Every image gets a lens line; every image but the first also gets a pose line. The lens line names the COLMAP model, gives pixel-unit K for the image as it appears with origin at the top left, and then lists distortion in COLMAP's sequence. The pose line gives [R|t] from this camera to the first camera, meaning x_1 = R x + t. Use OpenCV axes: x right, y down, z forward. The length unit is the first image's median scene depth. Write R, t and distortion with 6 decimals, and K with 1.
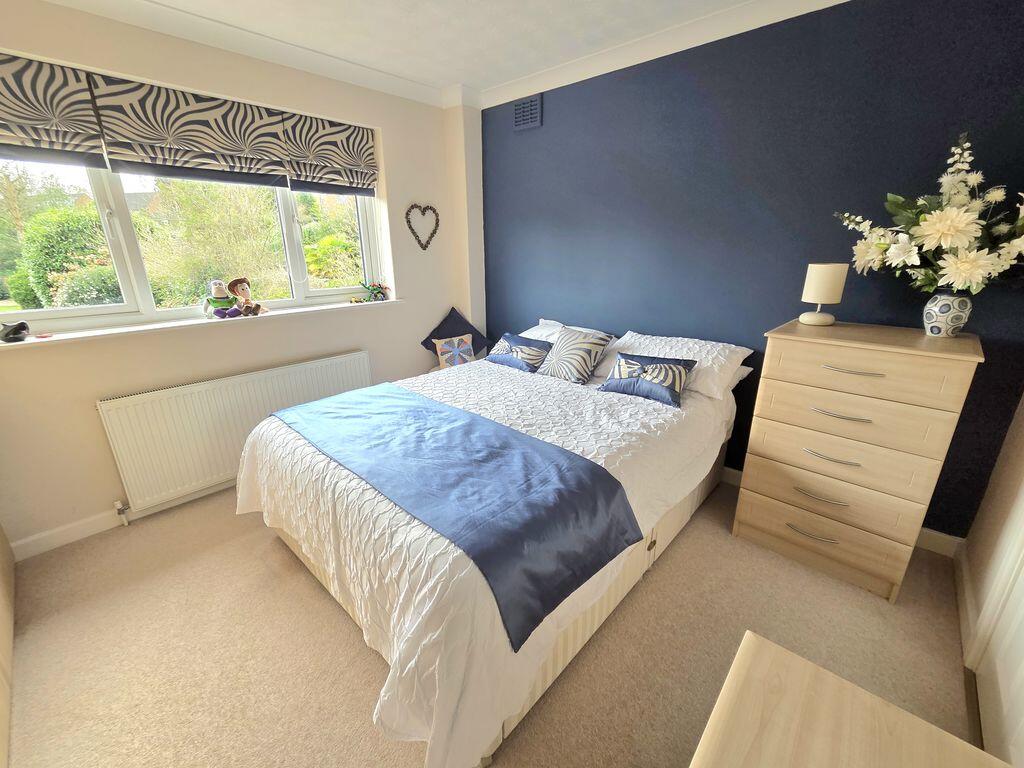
lens RADIAL K [[420.9, 0, 512.0], [0, 420.9, 384.0], [0, 0, 1]] dist [-0.000295, -0.000292]
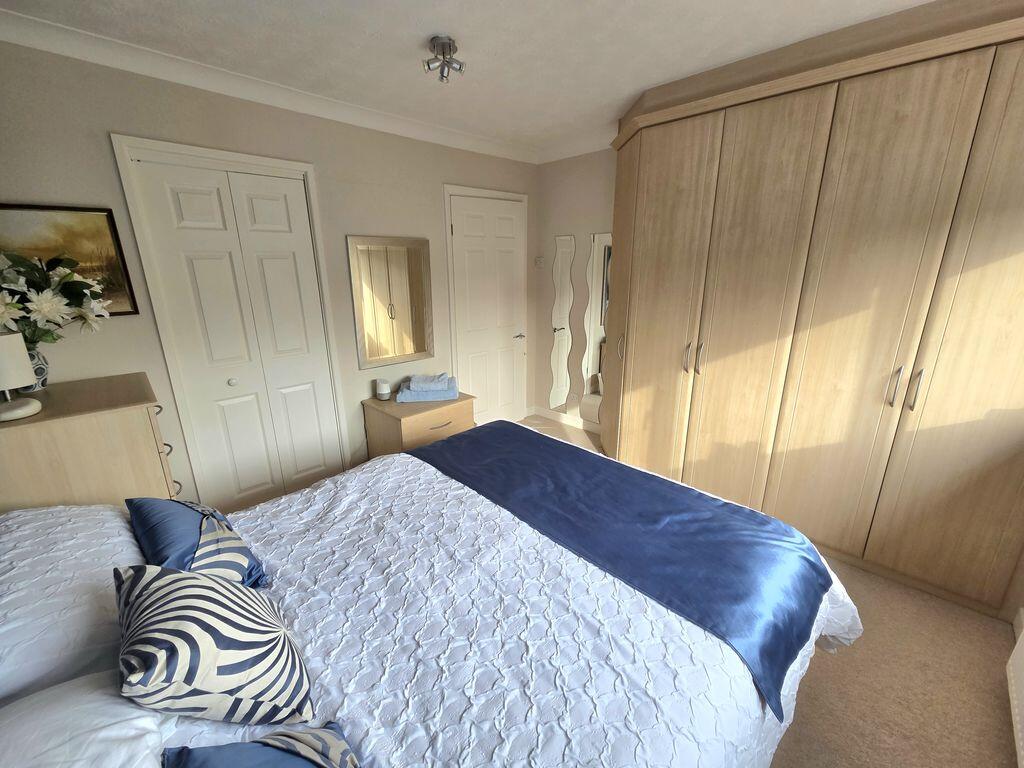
lens RADIAL K [[410.2, 0, 492.5], [0, 410.2, 385.9], [0, 0, 1]] dist [-0.000307, -0.004923]
pose [[-0.996333, 0.000435, 0.085561, -0.135267], [0.048124, 0.829678, 0.556164, -0.535609], [-0.070746, 0.558242, -0.826656, 1.496086]]
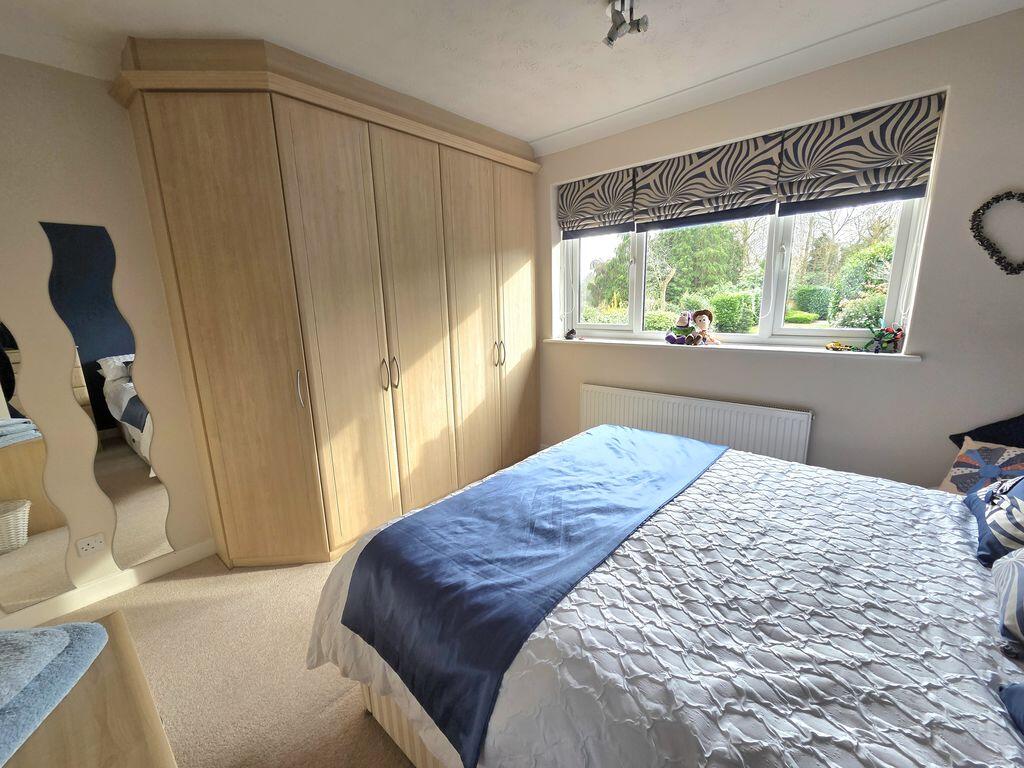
lens RADIAL K [[425.2, 0, 506.5], [0, 425.2, 384.1], [0, 0, 1]] dist [0.005881, -0.005010]
pose [[0.003713, 0.212797, -0.977089, 0.567649], [-0.273408, 0.940082, 0.203699, -0.202921], [0.961891, 0.266388, 0.061671, 0.644796]]
